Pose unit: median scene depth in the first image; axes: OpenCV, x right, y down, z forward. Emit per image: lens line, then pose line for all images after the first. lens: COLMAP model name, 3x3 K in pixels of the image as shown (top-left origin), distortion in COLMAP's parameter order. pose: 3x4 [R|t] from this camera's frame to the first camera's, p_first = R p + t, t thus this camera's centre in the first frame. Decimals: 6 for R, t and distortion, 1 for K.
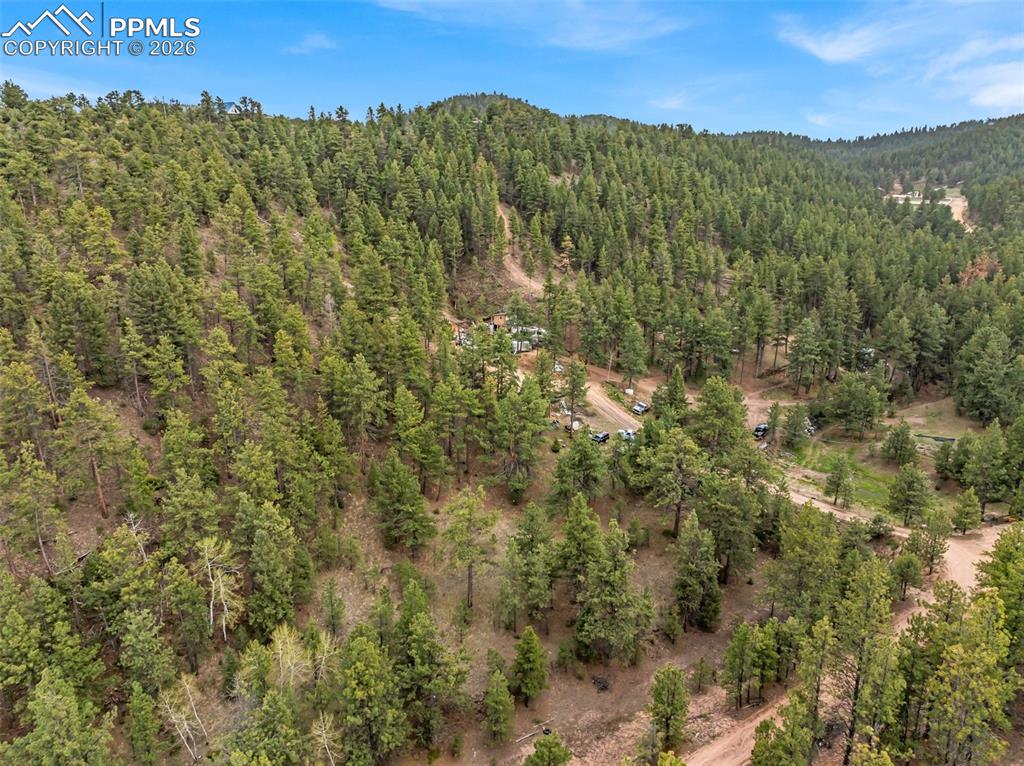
lens RADIAL K [[725.0, 0, 516.2], [0, 725.0, 380.2], [0, 0, 1]] dist [-0.036532, -0.000240]
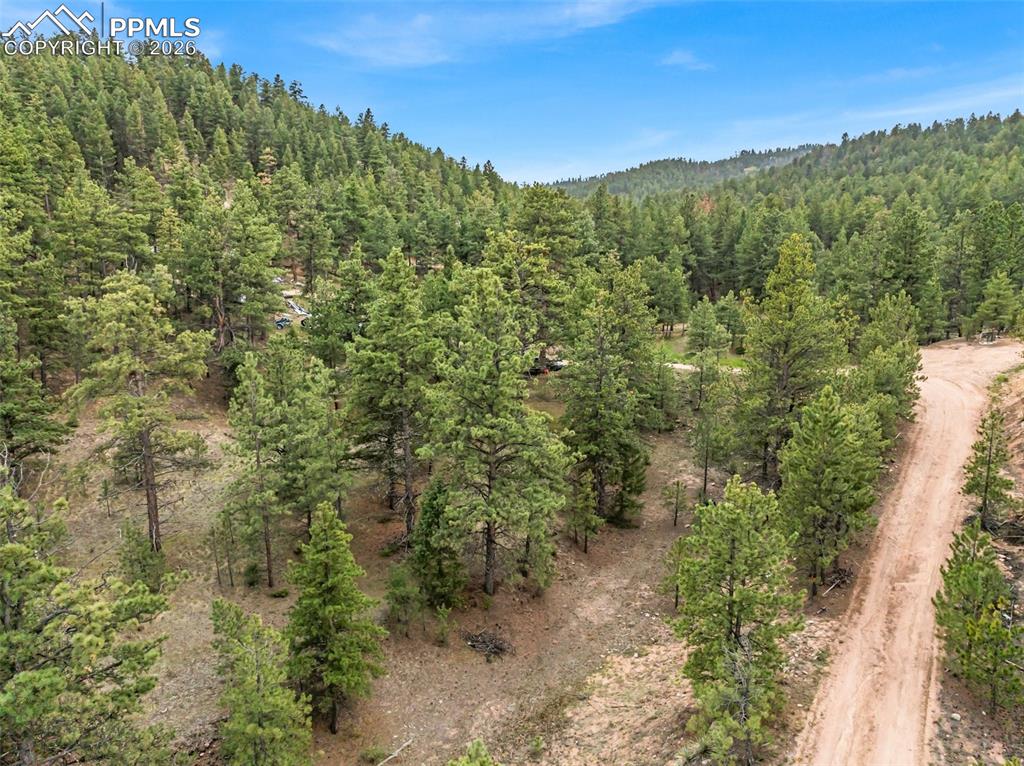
lens RADIAL K [[725.0, 0, 516.2], [0, 725.0, 380.2], [0, 0, 1]] dist [-0.036532, -0.000240]
pose [[0.912104, -0.080771, 0.401923, -0.033807], [0.112702, 0.992027, -0.056400, 0.280864], [-0.394162, 0.096740, 0.913935, 0.555163]]
